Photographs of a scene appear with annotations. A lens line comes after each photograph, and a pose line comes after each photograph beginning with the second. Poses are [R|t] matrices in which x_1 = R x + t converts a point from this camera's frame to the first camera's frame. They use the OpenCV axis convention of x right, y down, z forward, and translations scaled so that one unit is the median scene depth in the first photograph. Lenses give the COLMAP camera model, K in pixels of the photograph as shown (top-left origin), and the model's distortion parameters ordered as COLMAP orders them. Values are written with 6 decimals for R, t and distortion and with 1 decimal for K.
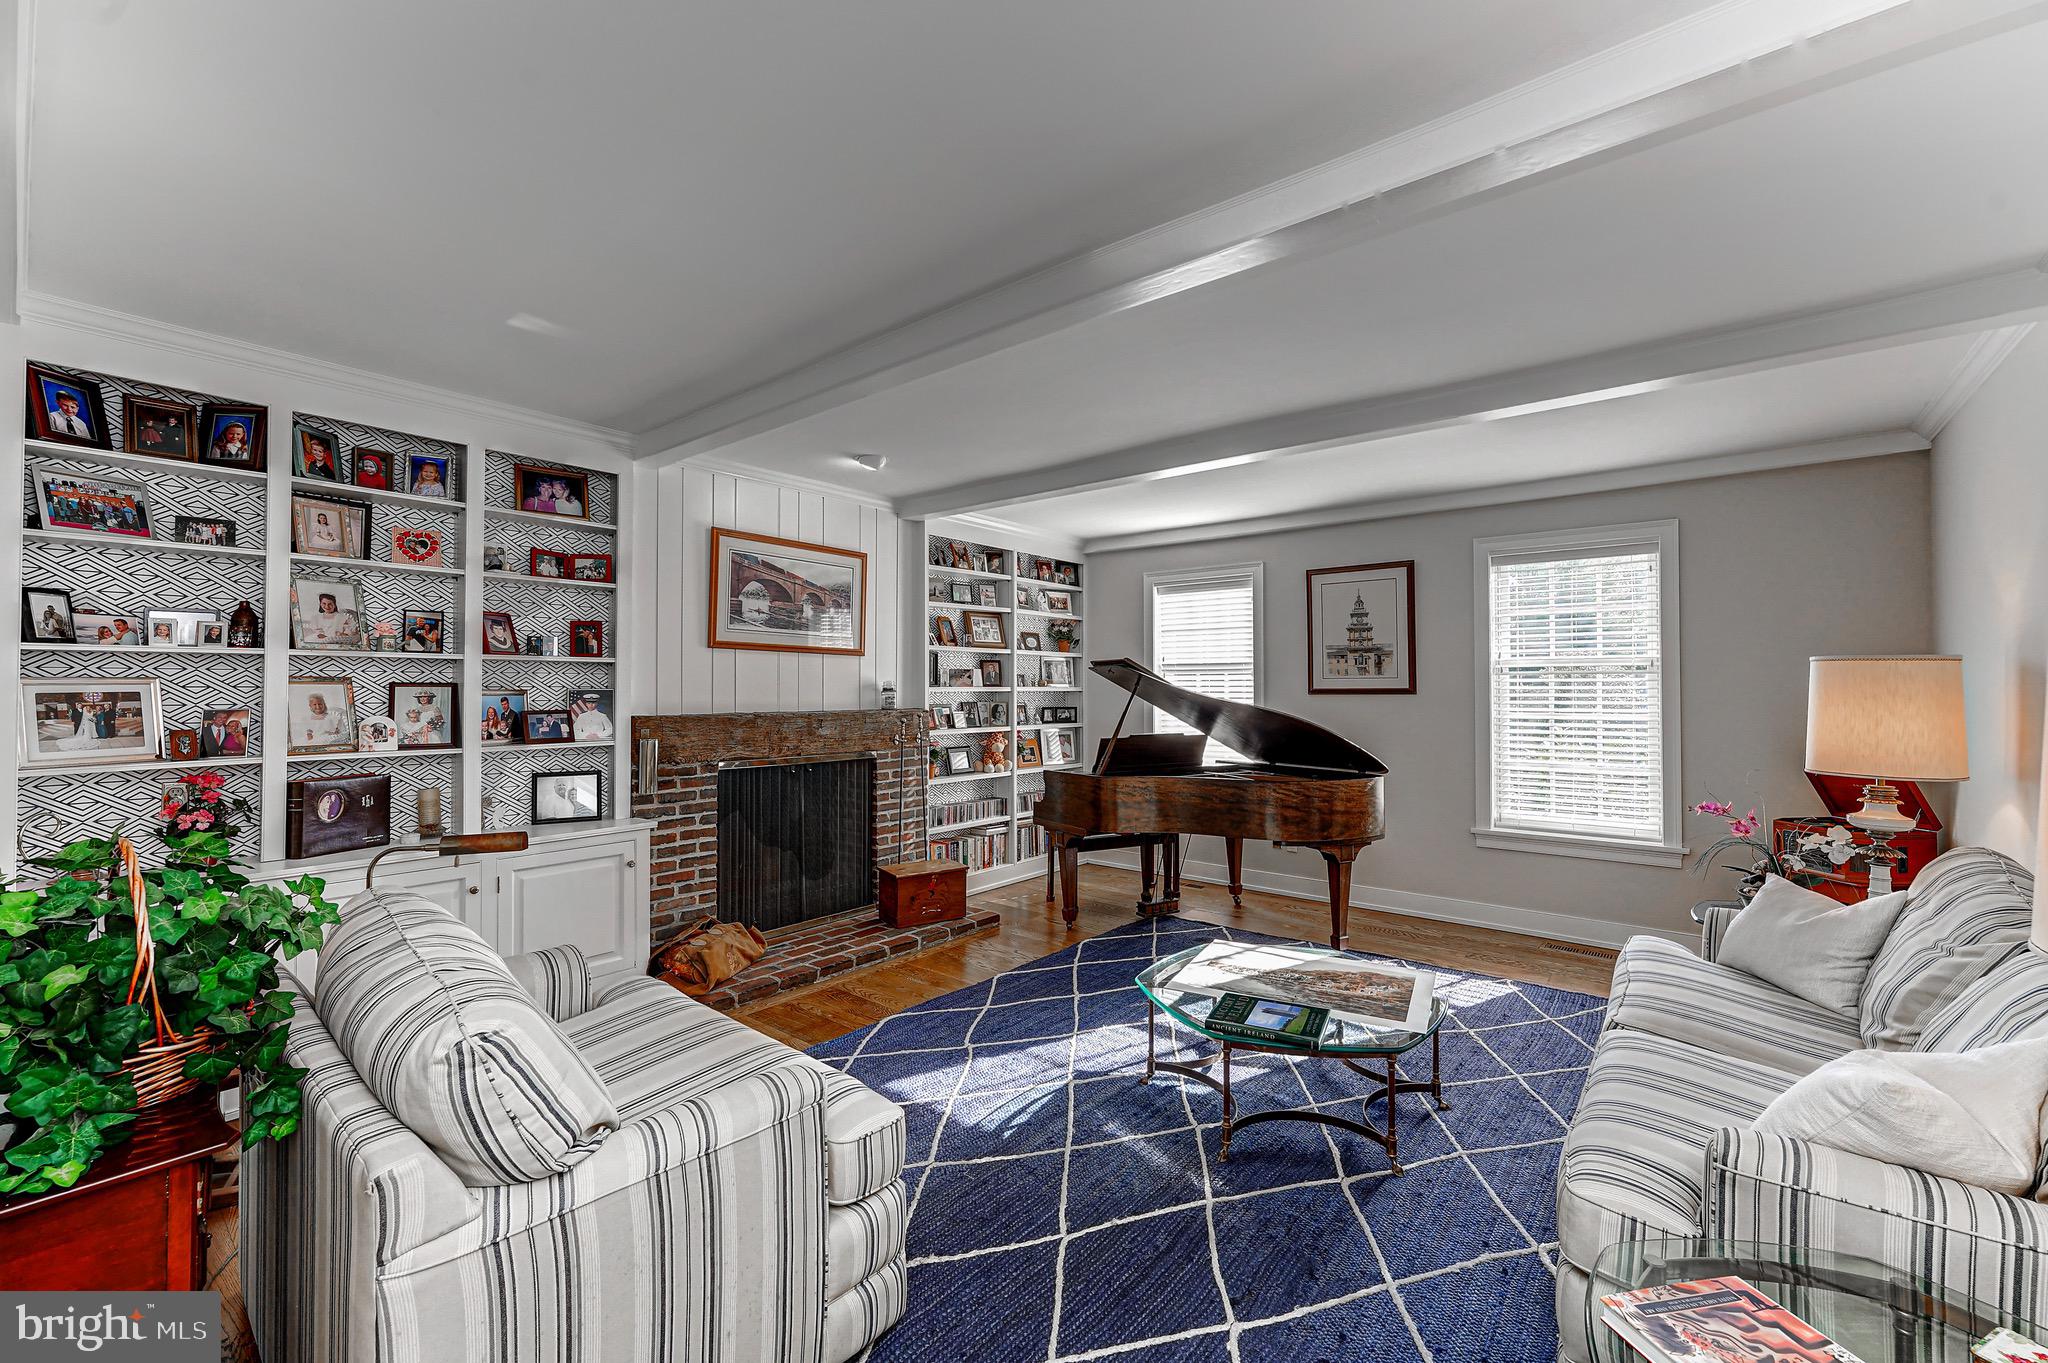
lens RADIAL K [[852.0, 0, 1020.9], [0, 852.0, 675.1], [0, 0, 1]] dist [-0.000409, 0.001823]
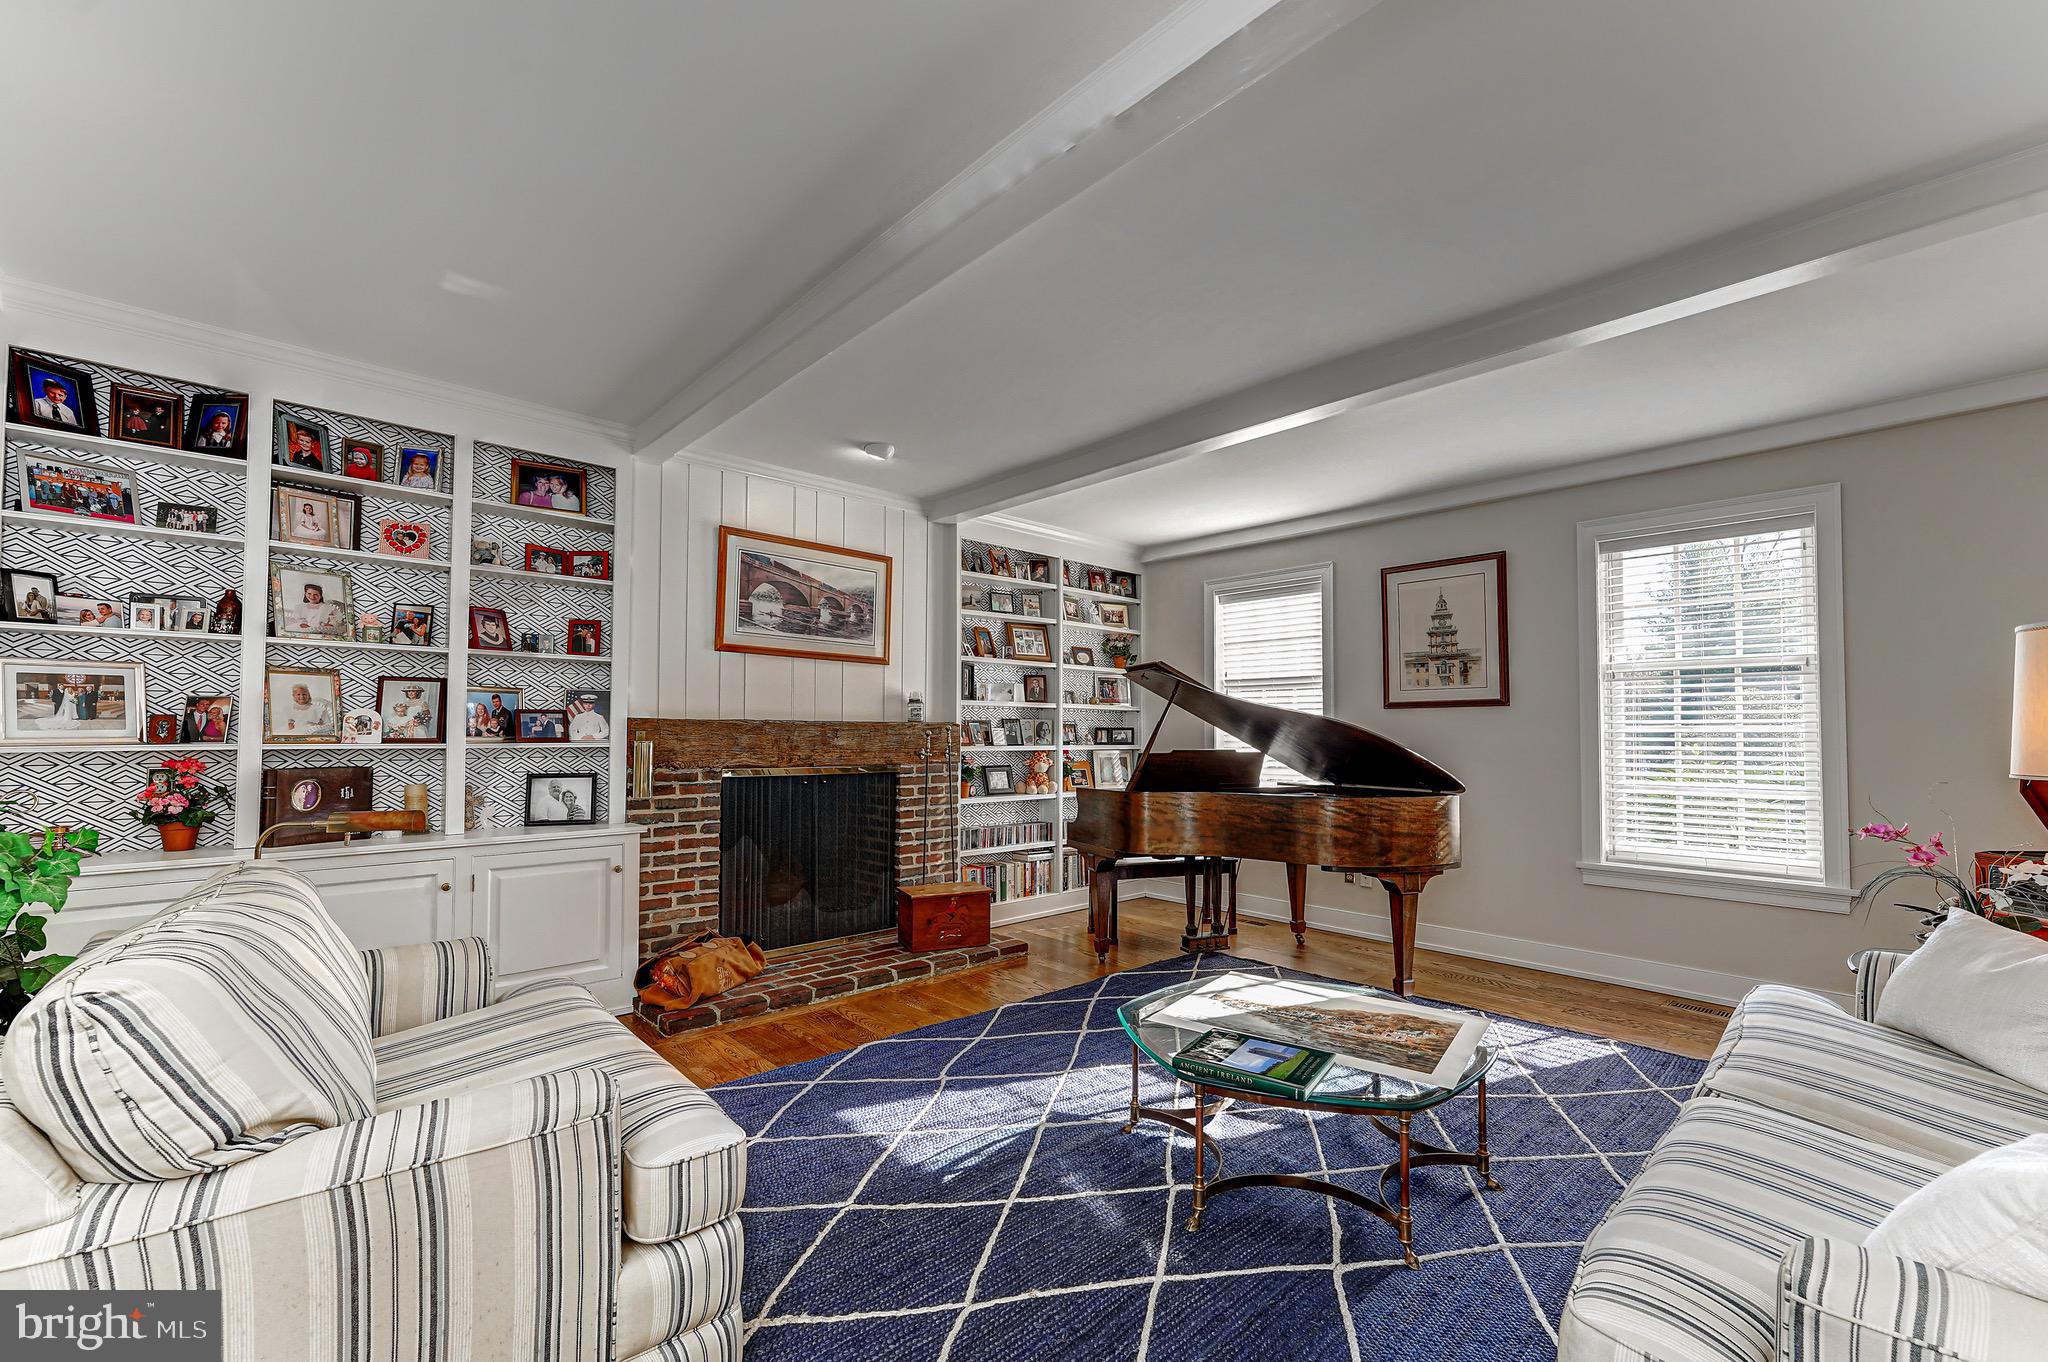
lens RADIAL K [[852.0, 0, 1028.2], [0, 852.0, 708.5], [0, 0, 1]] dist [-0.000409, 0.001823]
pose [[0.990968, 0.000674, -0.134100, 0.148295], [-0.002969, 0.999852, -0.016920, 0.063545], [0.134069, 0.017166, 0.990823, 0.121861]]
